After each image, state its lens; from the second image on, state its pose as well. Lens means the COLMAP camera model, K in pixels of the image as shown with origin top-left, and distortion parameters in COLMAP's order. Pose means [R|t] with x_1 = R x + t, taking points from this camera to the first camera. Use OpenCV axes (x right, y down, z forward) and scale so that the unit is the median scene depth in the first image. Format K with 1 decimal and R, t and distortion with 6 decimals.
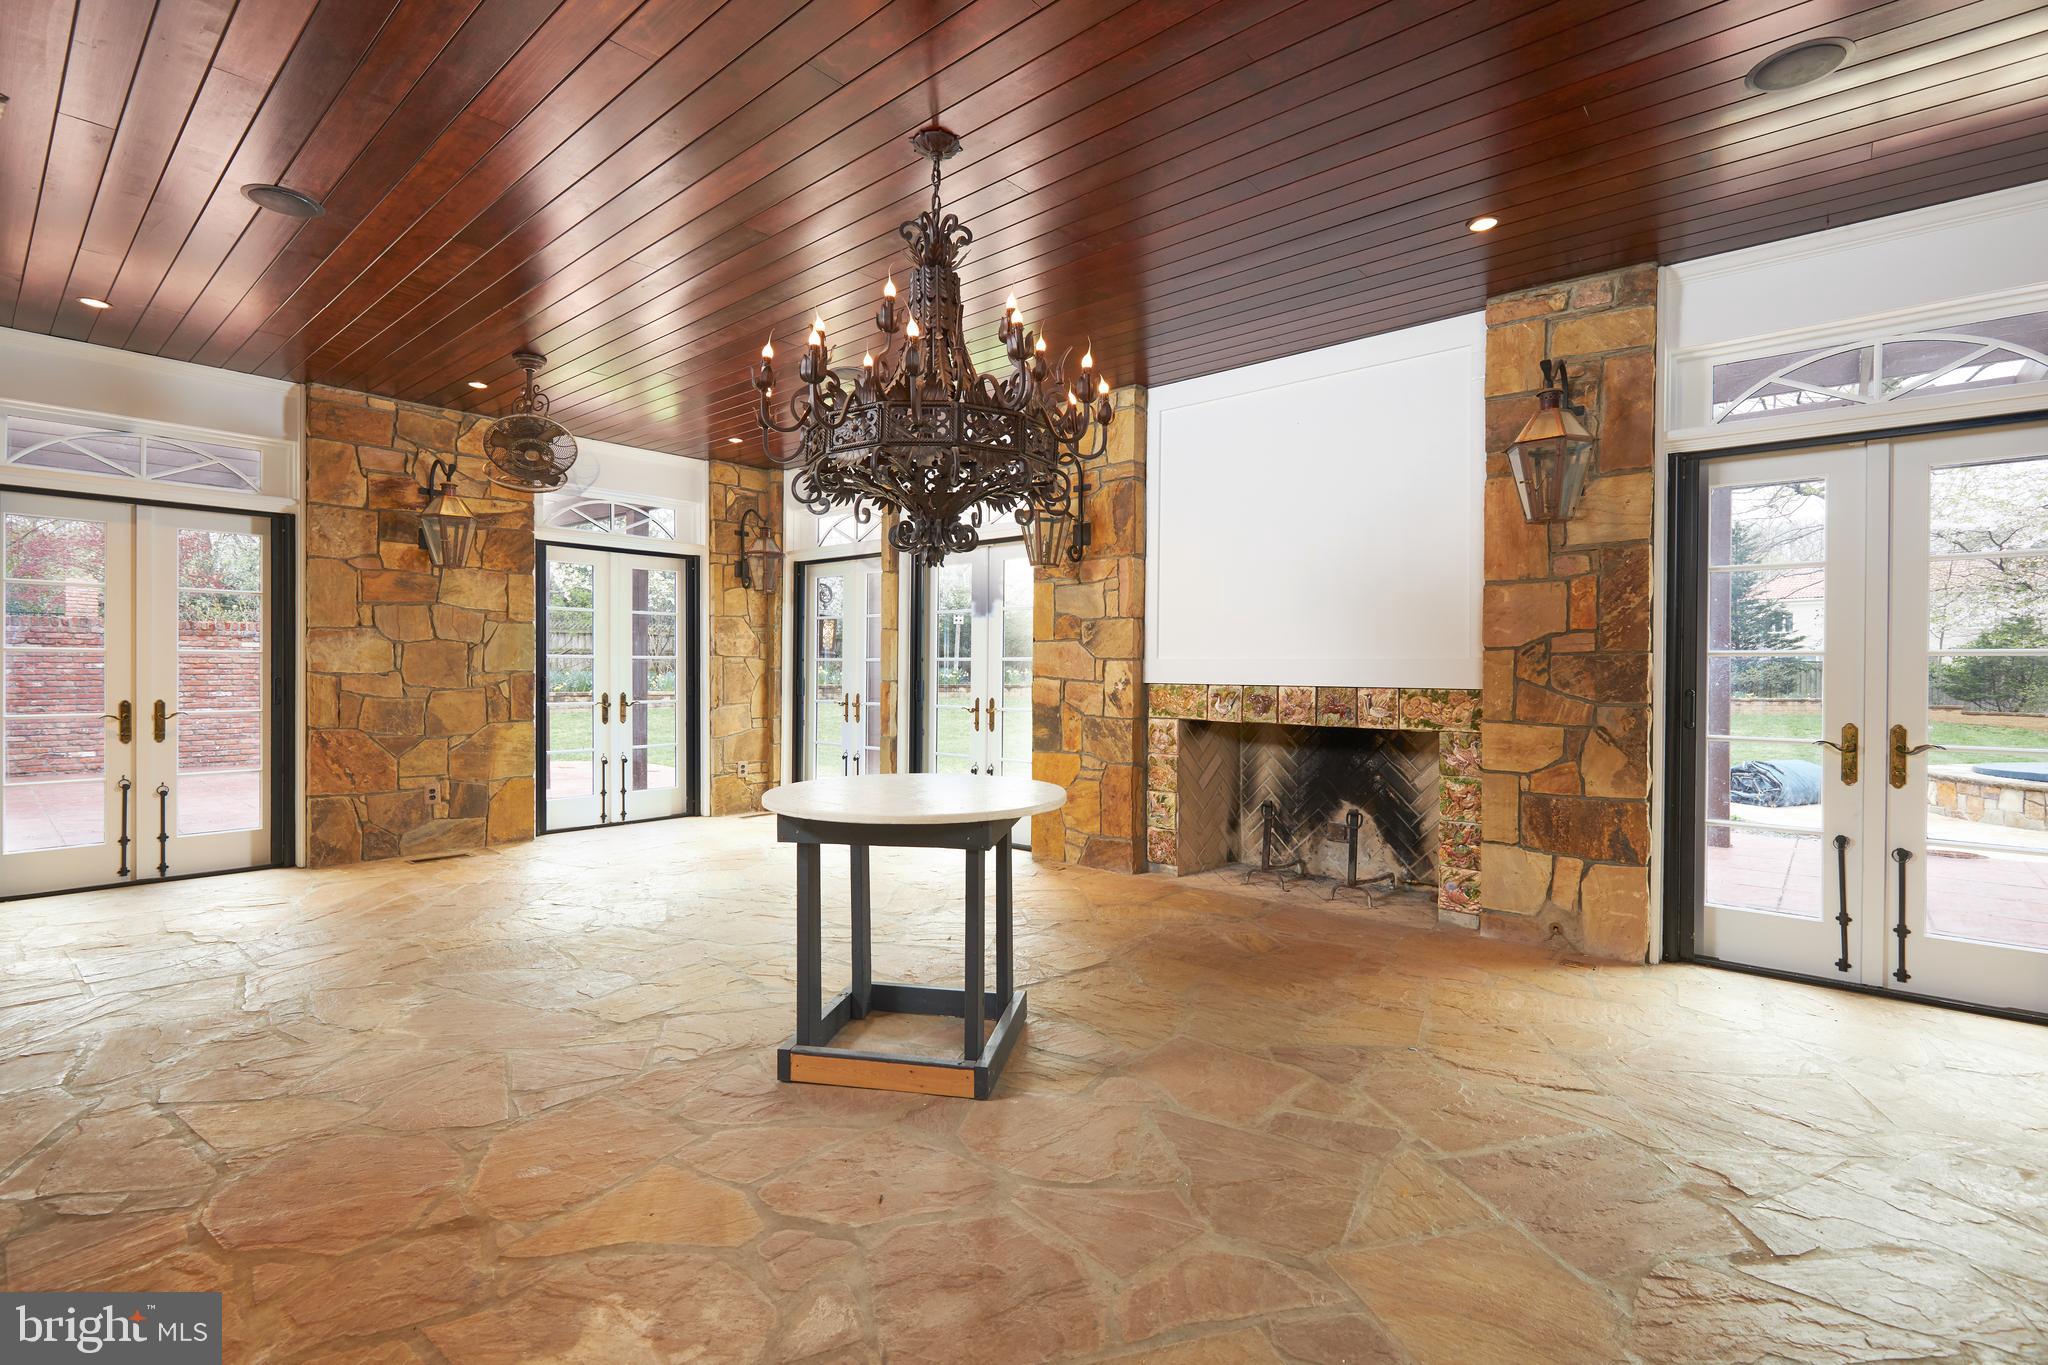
lens RADIAL K [[939.7, 0, 1023.2], [0, 939.7, 676.9], [0, 0, 1]] dist [-0.000654, -0.000194]
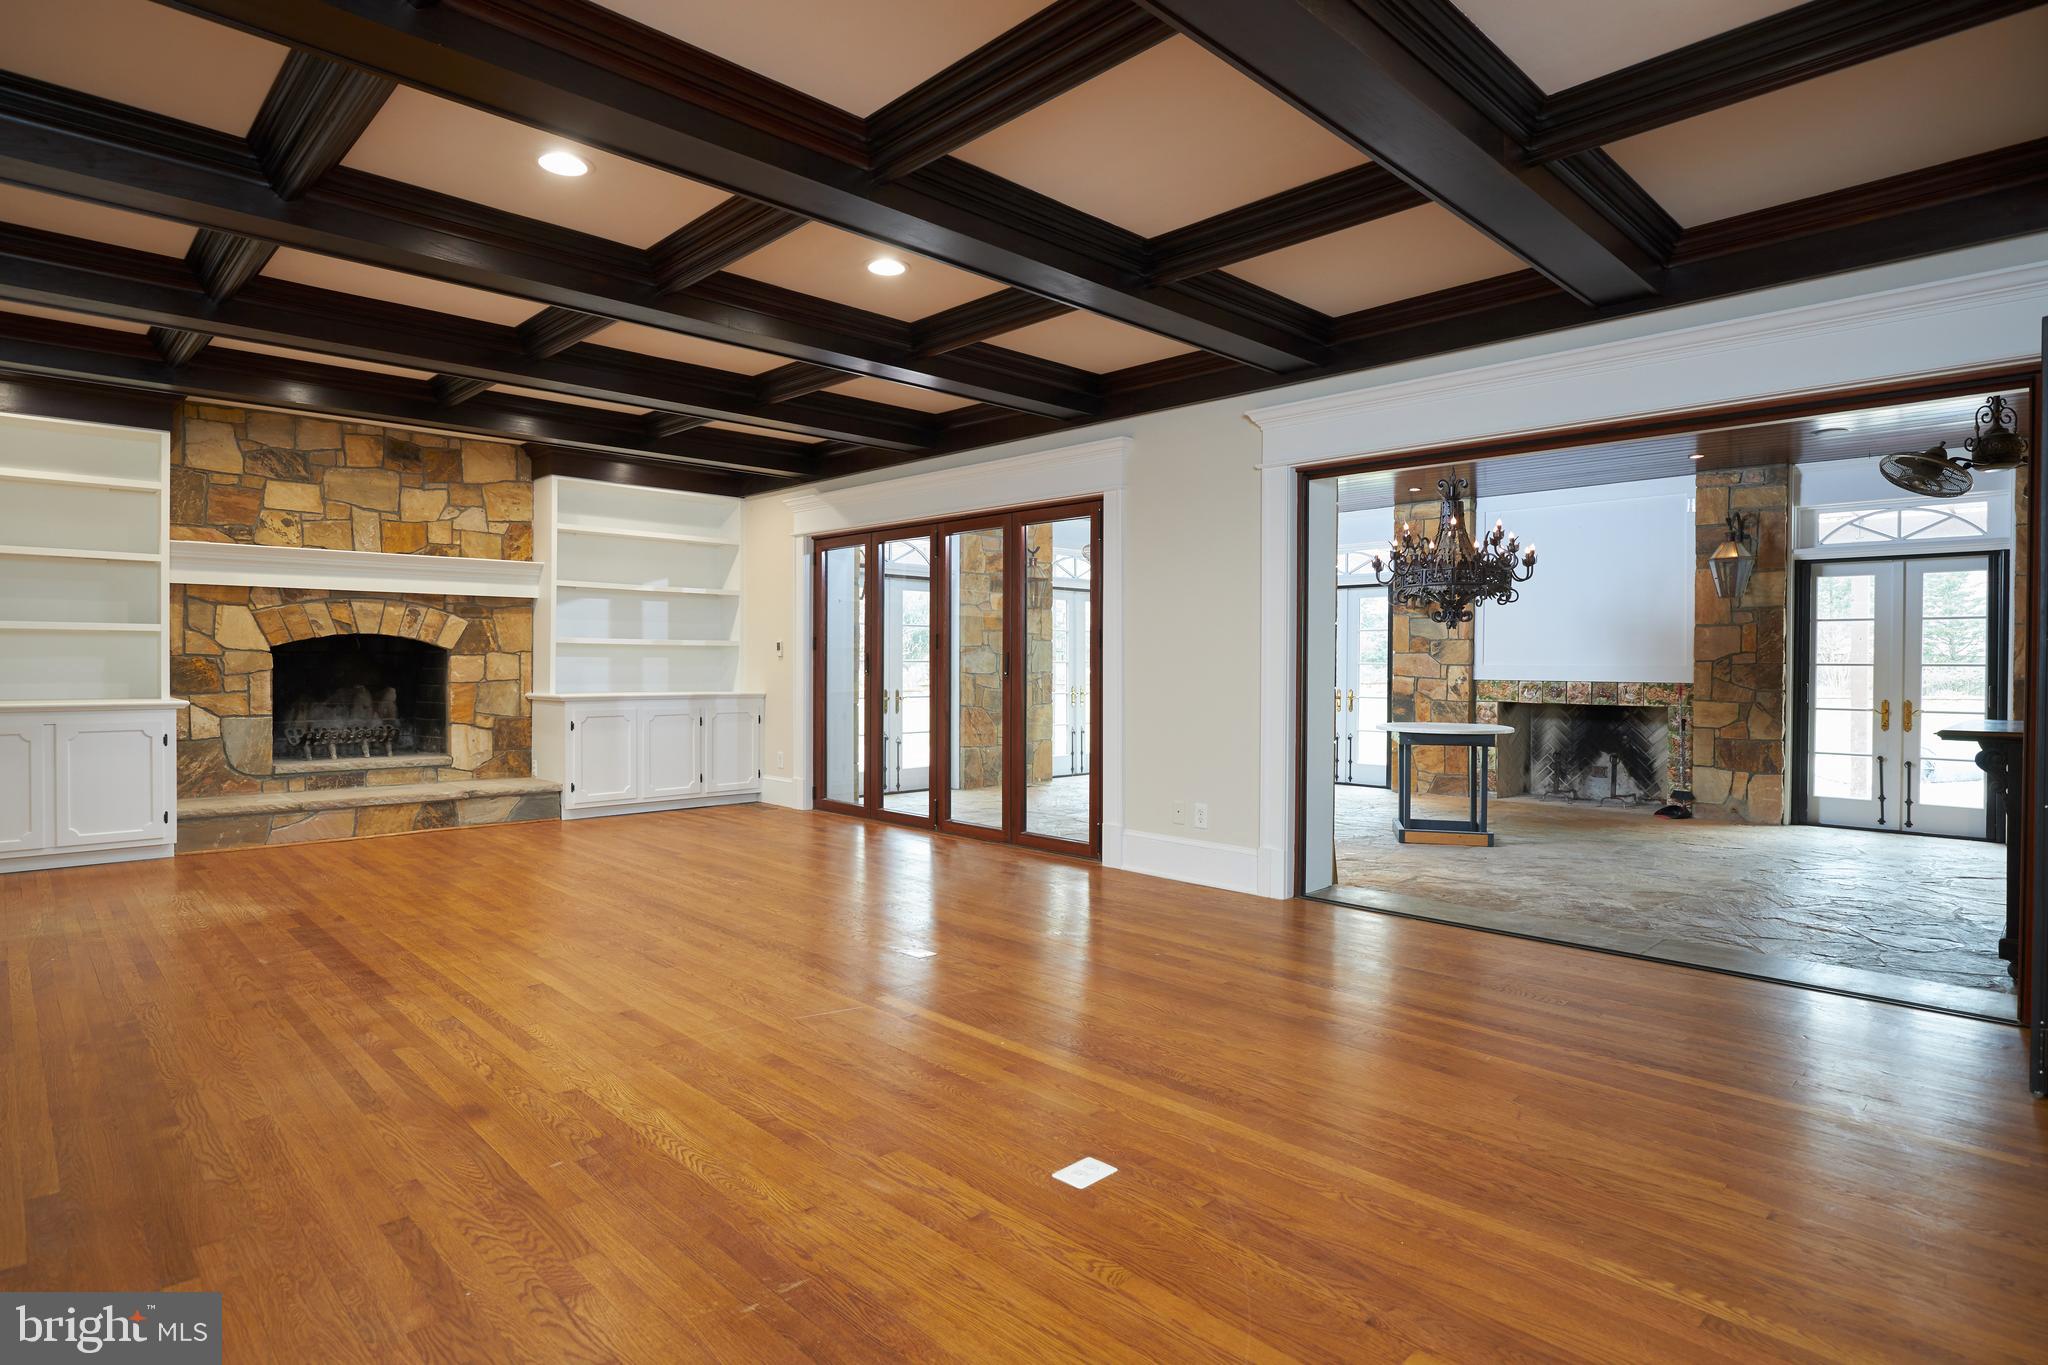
lens RADIAL K [[1088.7, 0, 1018.7], [0, 1088.7, 677.3], [0, 0, 1]] dist [-0.021384, 0.001069]
pose [[0.996383, -0.000284, -0.084970, -0.658427], [0.000717, 0.999987, 0.005059, -0.010192], [0.084967, -0.005101, 0.996371, -1.237605]]
